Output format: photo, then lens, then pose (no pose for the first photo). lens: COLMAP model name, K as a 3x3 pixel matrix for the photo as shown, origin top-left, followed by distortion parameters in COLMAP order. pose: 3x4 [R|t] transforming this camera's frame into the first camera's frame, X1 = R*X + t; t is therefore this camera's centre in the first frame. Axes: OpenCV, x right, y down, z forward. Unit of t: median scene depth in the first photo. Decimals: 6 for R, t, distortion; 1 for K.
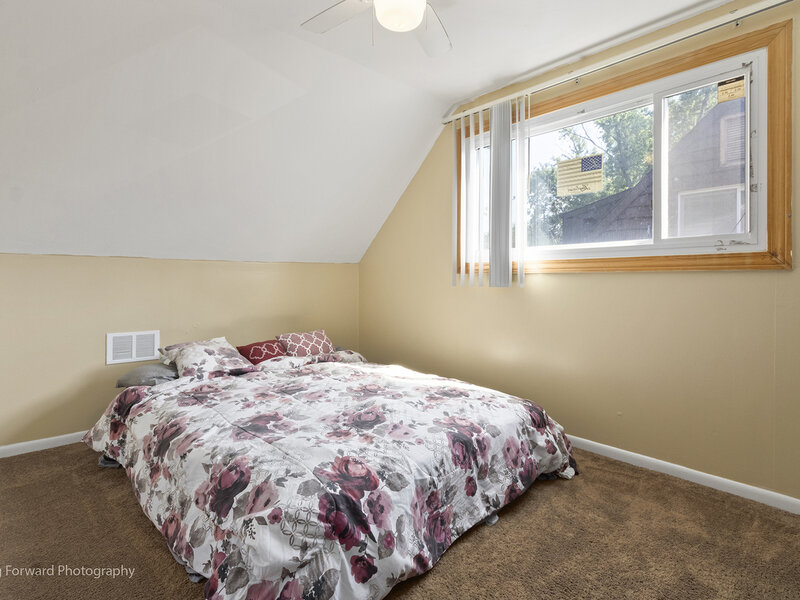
lens RADIAL K [[459.9, 0, 370.8], [0, 459.9, 284.5], [0, 0, 1]] dist [0.004286, 0.002341]
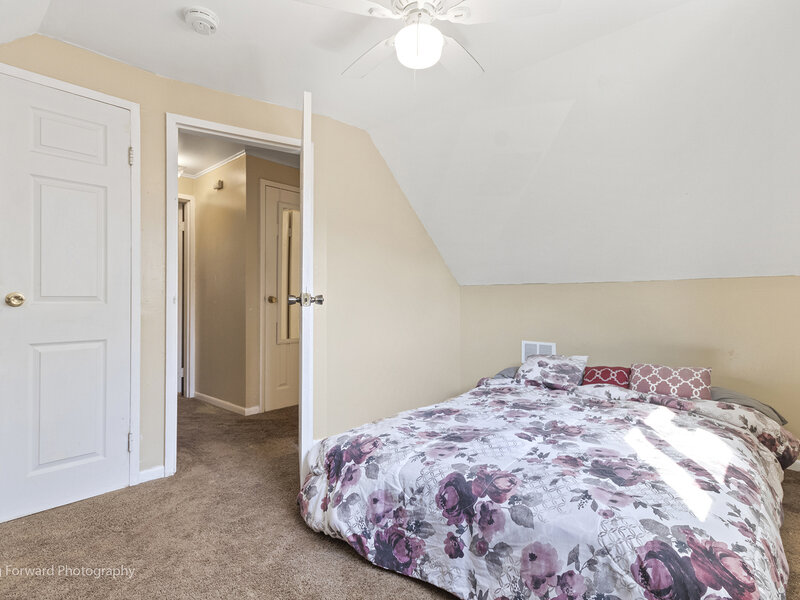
lens RADIAL K [[421.4, 0, 413.3], [0, 421.4, 274.7], [0, 0, 1]] dist [0.001531, 0.000709]
pose [[0.105102, -0.060045, -0.992647, 0.980902], [-0.010166, 0.998058, -0.061449, -0.013607], [0.994409, 0.016550, 0.104287, 0.809495]]
